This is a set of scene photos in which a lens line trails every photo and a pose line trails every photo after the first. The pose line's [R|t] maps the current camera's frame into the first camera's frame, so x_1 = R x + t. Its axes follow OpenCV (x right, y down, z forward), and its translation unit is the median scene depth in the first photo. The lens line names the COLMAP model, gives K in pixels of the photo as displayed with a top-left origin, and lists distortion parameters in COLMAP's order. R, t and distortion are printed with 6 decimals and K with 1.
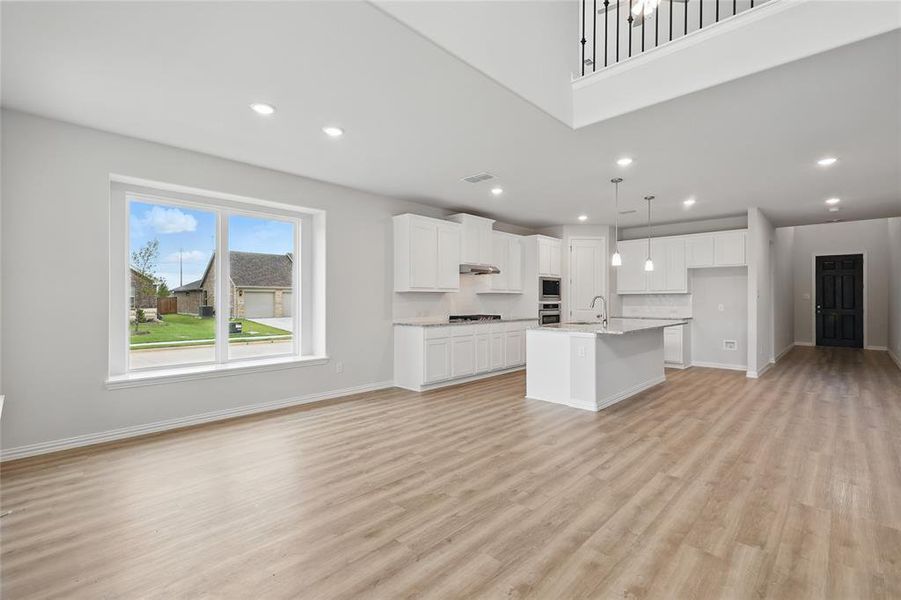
lens RADIAL K [[407.3, 0, 449.1], [0, 407.3, 301.8], [0, 0, 1]] dist [0.007273, -0.002004]
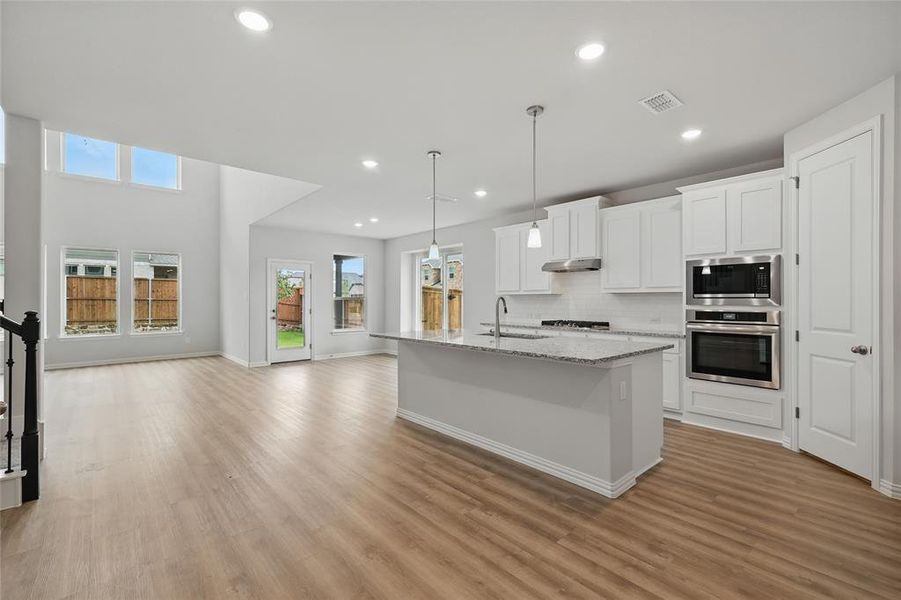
lens RADIAL K [[393.7, 0, 448.7], [0, 393.7, 299.5], [0, 0, 1]] dist [0.006841, -0.001521]
pose [[-0.078285, -0.001290, -0.996930, 1.005031], [-0.003698, 0.999993, -0.001003, -0.009642], [0.996924, 0.003608, -0.078289, 0.923479]]
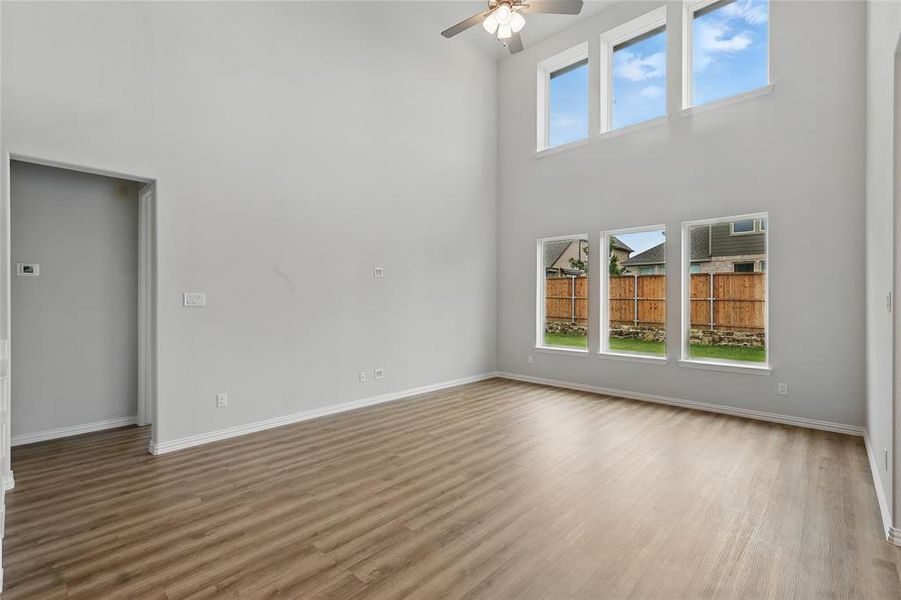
lens RADIAL K [[407.3, 0, 454.5], [0, 407.3, 298.3], [0, 0, 1]] dist [0.007273, -0.002004]
pose [[-0.999786, -0.000857, -0.020689, 0.199424], [-0.000909, 0.999996, 0.002526, -0.019323], [0.020687, 0.002545, -0.999783, 0.561162]]
